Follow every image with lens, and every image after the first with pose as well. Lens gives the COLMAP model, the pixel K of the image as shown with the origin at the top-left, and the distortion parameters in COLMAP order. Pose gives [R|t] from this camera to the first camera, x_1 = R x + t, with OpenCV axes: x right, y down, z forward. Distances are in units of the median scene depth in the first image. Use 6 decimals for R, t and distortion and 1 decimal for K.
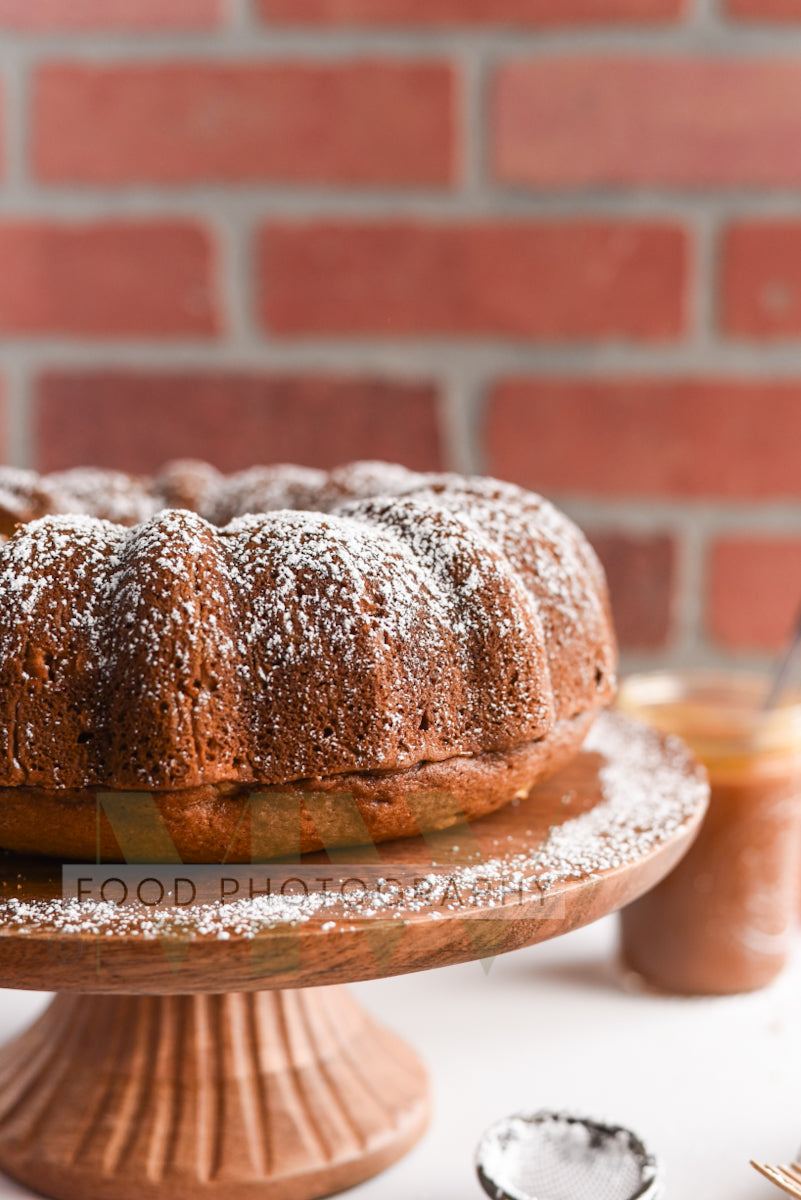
lens RADIAL K [[2067.8, 0, 404.8], [0, 2067.8, 592.6], [0, 0, 1]] dist [-0.164020, 0.000000]
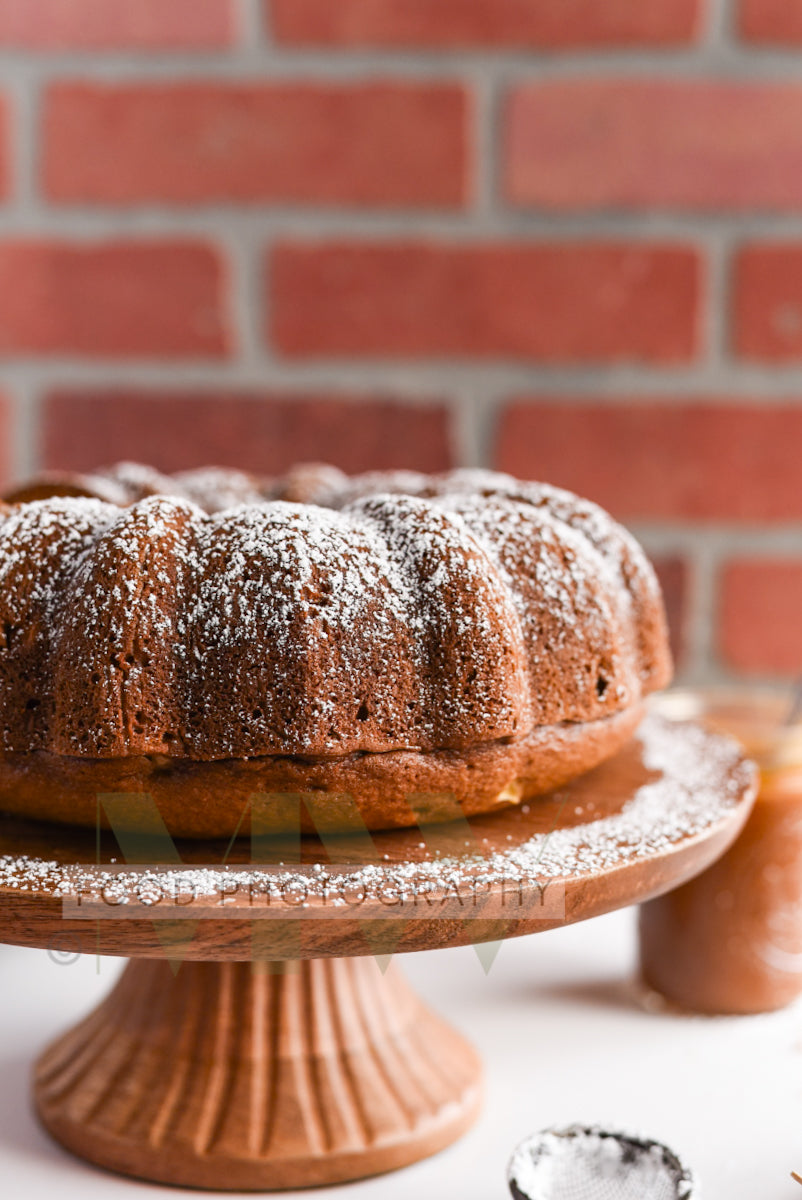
lens RADIAL K [[2067.8, 0, 399.7], [0, 2067.8, 597.7], [0, 0, 1]] dist [-0.164020, 0.000000]
pose [[0.960912, 0.047694, -0.272717, 0.301644], [-0.052909, 0.998530, -0.011799, 0.017852], [0.271753, 0.025767, 0.962022, 0.032762]]
